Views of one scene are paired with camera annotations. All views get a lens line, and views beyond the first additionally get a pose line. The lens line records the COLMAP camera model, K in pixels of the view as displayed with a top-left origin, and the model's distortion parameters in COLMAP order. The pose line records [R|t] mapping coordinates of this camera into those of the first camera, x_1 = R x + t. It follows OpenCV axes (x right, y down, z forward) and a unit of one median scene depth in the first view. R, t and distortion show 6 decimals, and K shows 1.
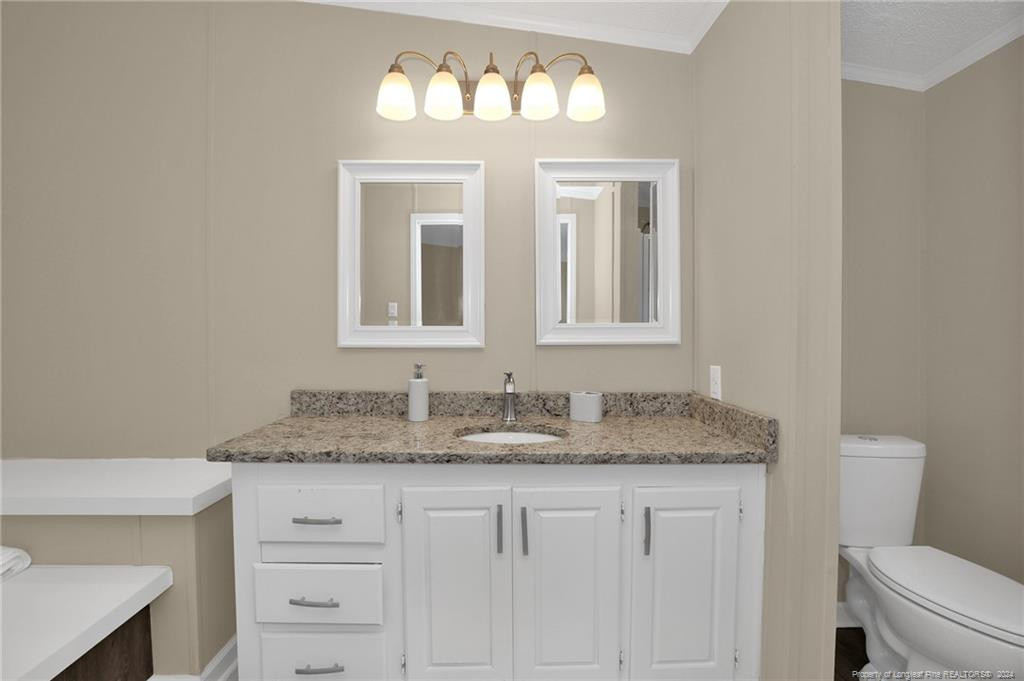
lens RADIAL K [[467.8, 0, 506.0], [0, 467.8, 340.4], [0, 0, 1]] dist [-0.033187, 0.005959]
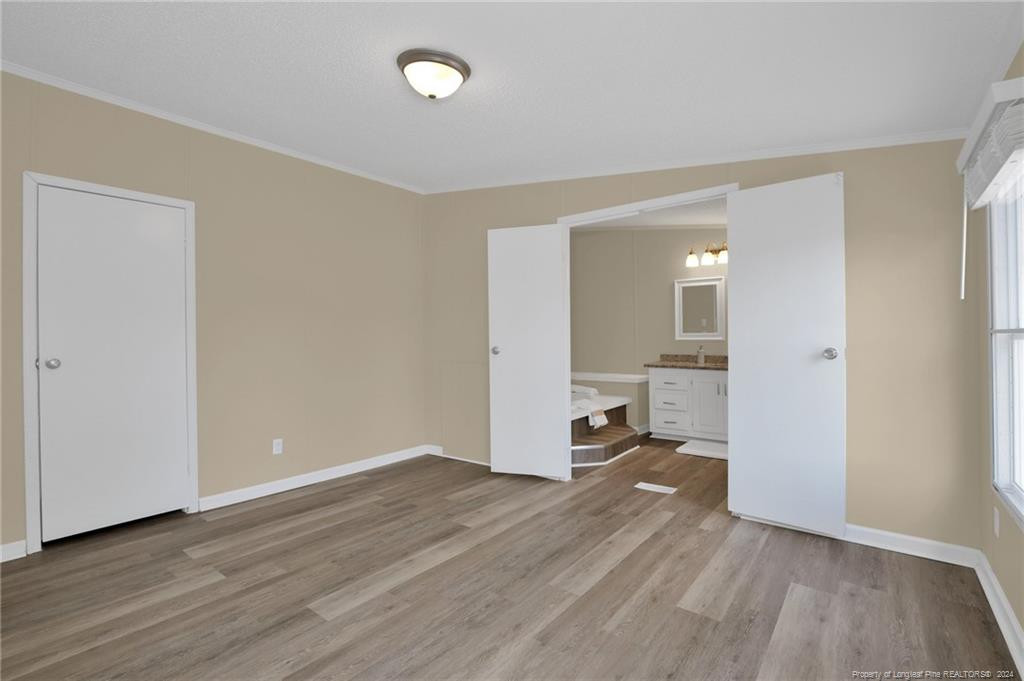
lens RADIAL K [[467.8, 0, 506.5], [0, 467.8, 338.9], [0, 0, 1]] dist [-0.033187, 0.005959]
pose [[0.769184, -0.009796, -0.638953, 0.777725], [0.005418, 0.999947, -0.008809, 0.026400], [0.639005, 0.003313, 0.769196, -2.157954]]
